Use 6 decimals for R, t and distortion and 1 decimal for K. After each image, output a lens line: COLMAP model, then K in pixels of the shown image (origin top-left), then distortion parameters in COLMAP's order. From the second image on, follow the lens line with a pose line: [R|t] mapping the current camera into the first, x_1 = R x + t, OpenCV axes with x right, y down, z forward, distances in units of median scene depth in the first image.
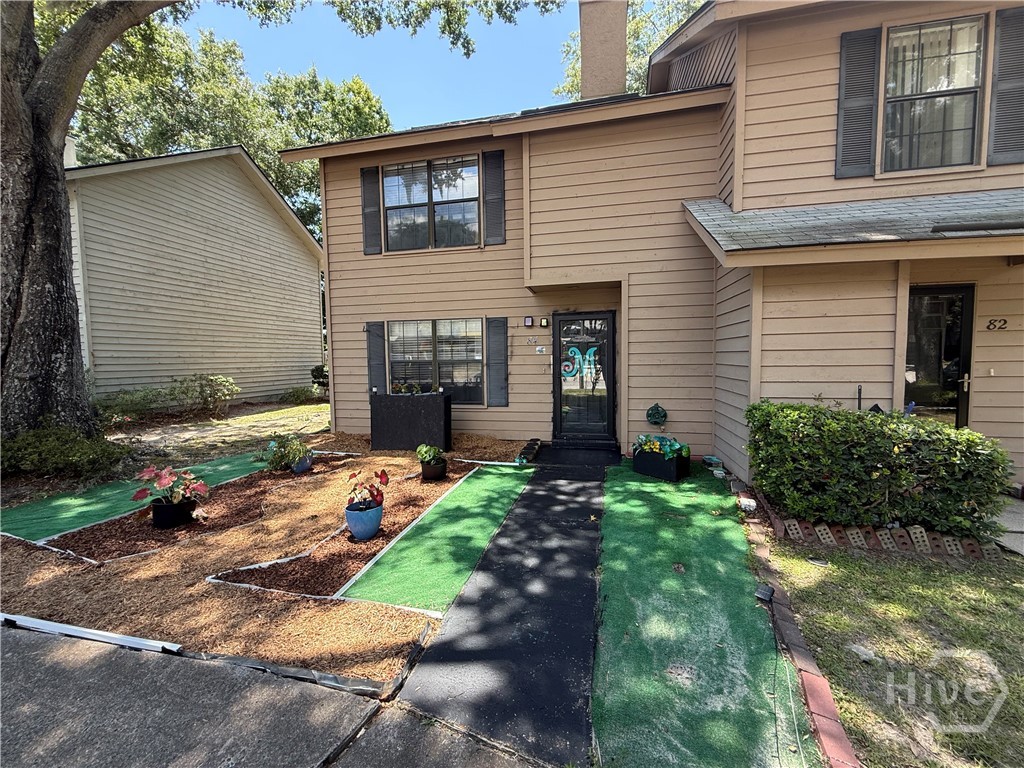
lens RADIAL K [[406.6, 0, 511.5], [0, 406.6, 383.9], [0, 0, 1]] dist [0.000127, 0.000340]
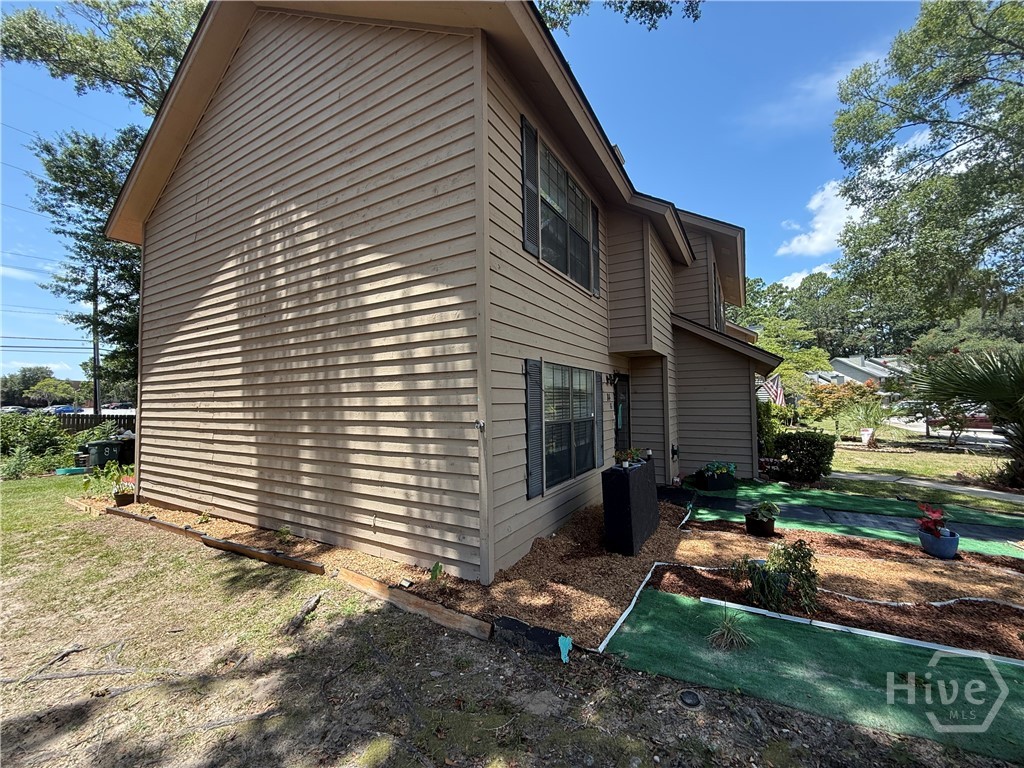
lens RADIAL K [[406.6, 0, 506.0], [0, 406.6, 383.4], [0, 0, 1]] dist [0.000127, 0.000340]
pose [[0.315283, 0.050644, 0.947646, -1.156019], [0.066580, 0.994934, -0.075323, -0.092201], [-0.946659, 0.086842, 0.310313, 1.059045]]
